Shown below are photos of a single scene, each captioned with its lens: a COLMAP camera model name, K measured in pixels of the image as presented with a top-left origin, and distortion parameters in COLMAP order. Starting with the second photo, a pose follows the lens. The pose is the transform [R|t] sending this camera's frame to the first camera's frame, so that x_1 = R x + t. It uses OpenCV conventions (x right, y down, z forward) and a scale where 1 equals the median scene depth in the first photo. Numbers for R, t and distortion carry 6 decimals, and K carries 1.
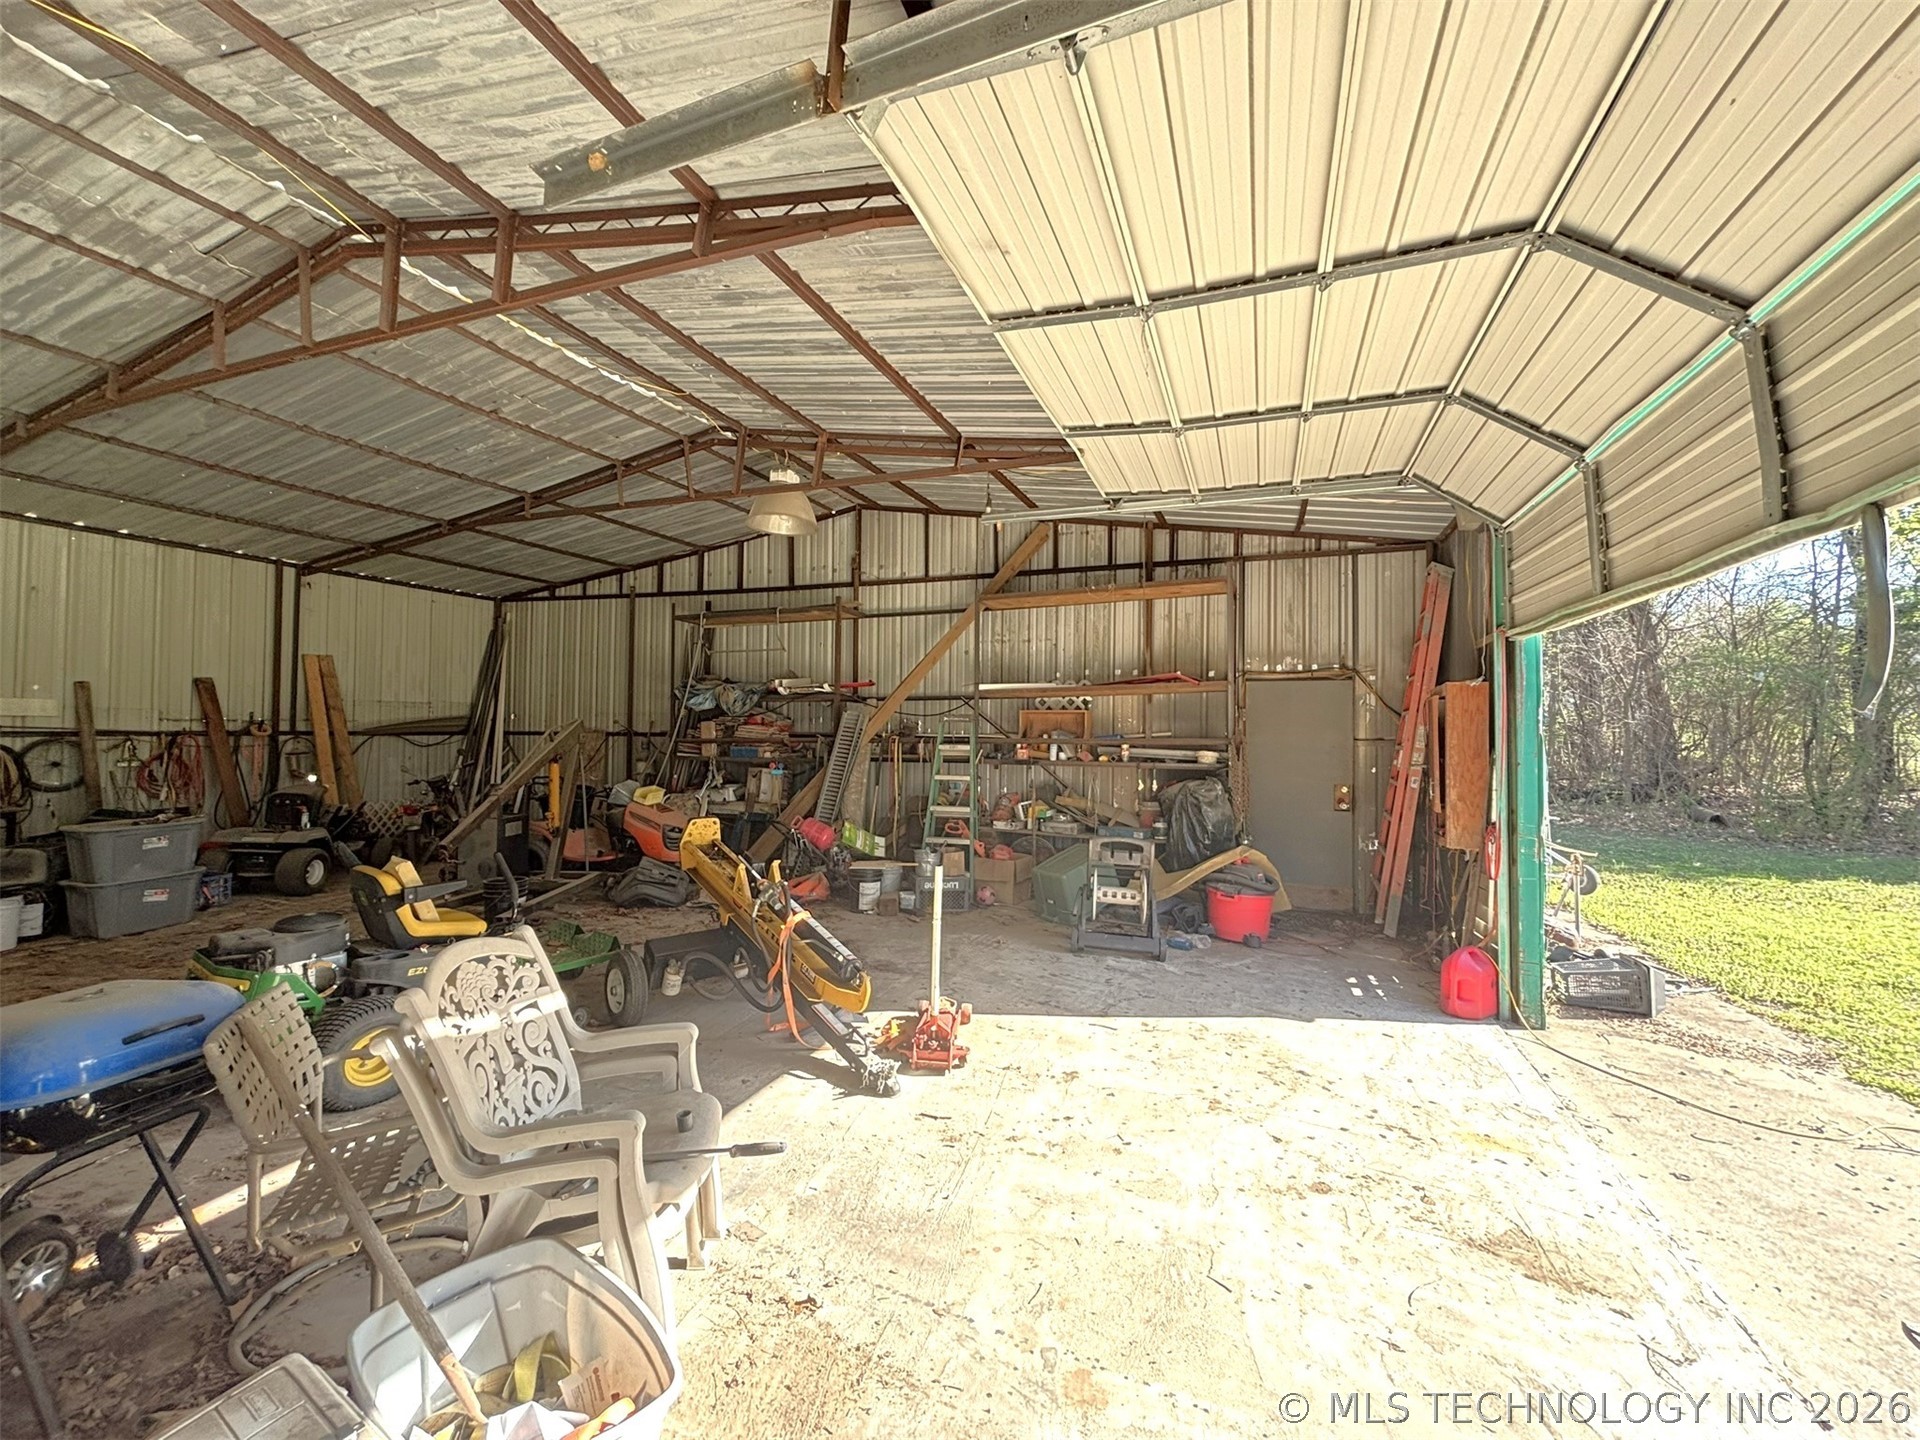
lens RADIAL K [[775.4, 0, 952.4], [0, 775.4, 717.3], [0, 0, 1]] dist [0.003881, -0.000786]
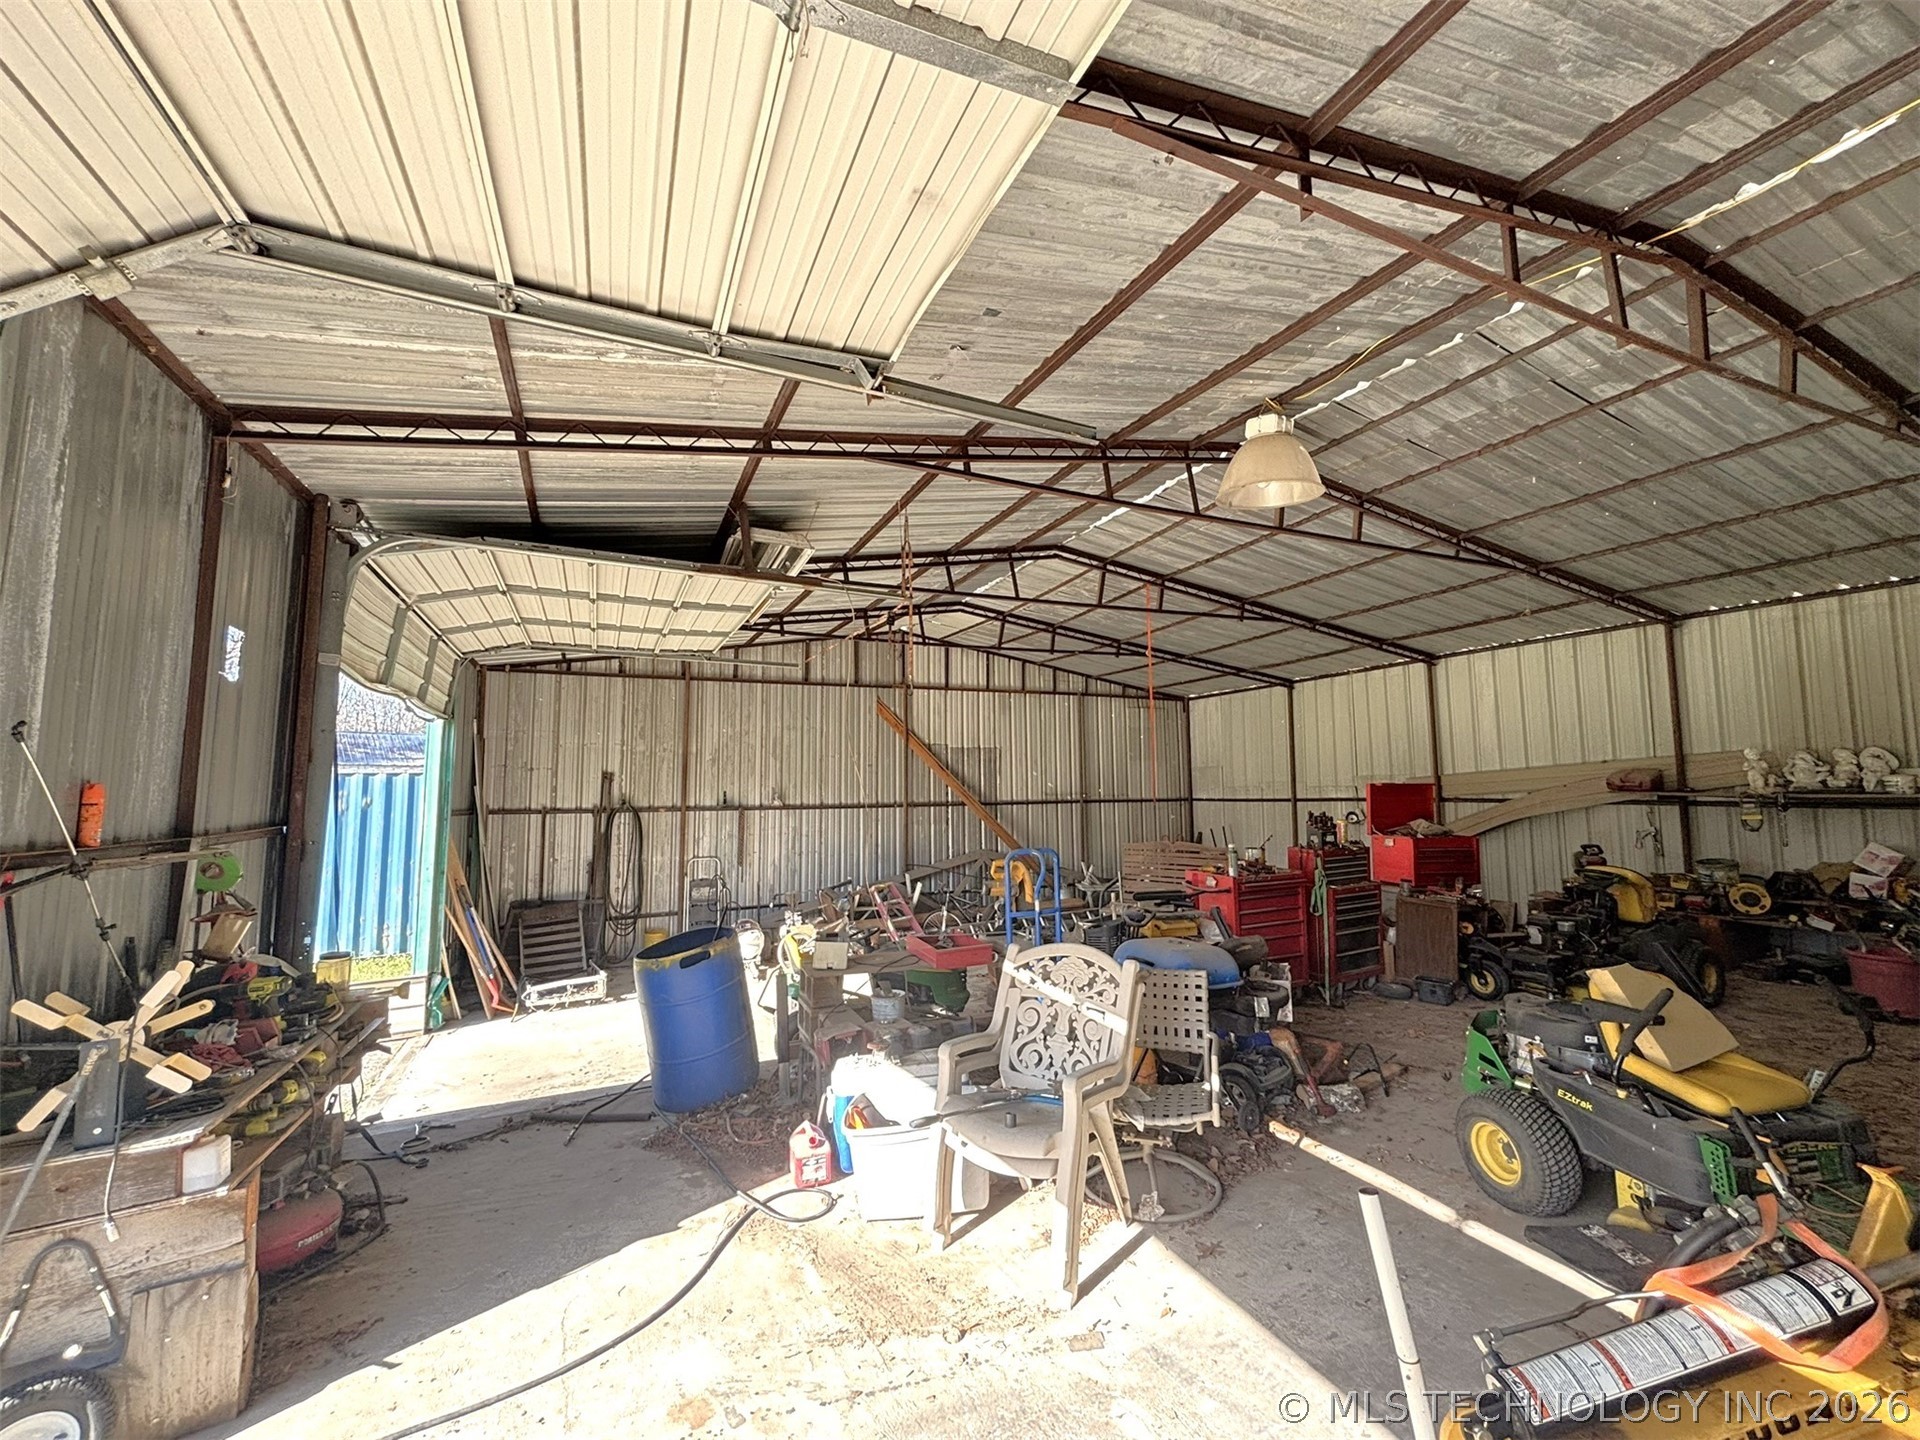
lens RADIAL K [[775.4, 0, 960.7], [0, 775.4, 717.1], [0, 0, 1]] dist [0.003881, -0.000786]
pose [[-0.695232, -0.070590, -0.715311, 0.190660], [0.011070, 0.993996, -0.108852, -0.000881], [0.718700, -0.083596, -0.690277, 0.527587]]
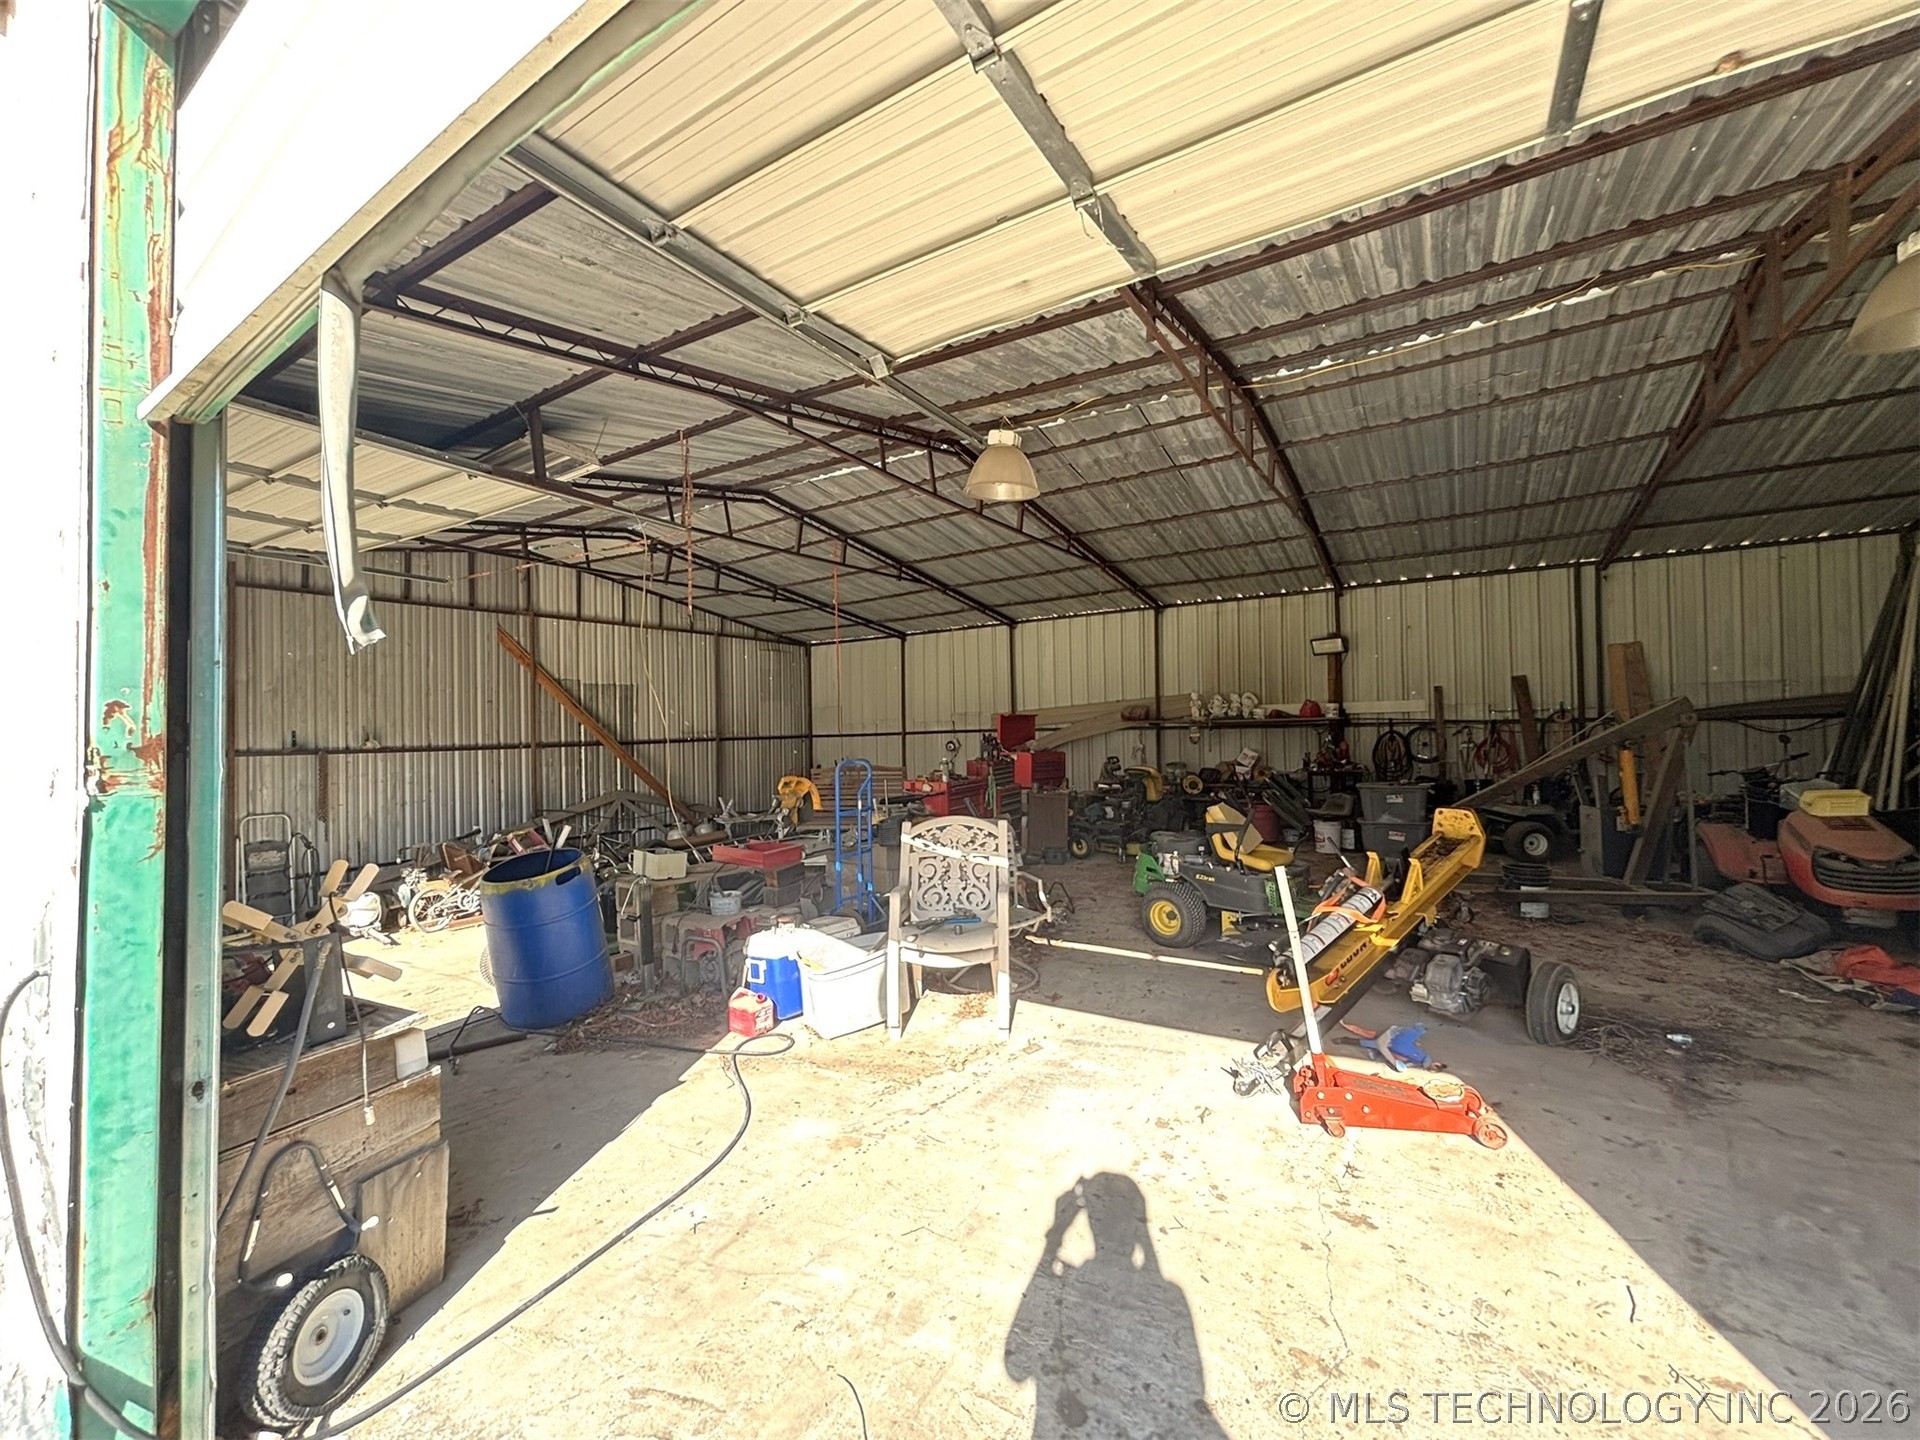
lens RADIAL K [[775.4, 0, 959.3], [0, 775.4, 715.0], [0, 0, 1]] dist [0.003881, -0.000786]
pose [[-0.178925, -0.024628, -0.983555, 0.407810], [0.033548, 0.998953, -0.031116, 0.020046], [0.983291, -0.038563, -0.177911, 0.376286]]
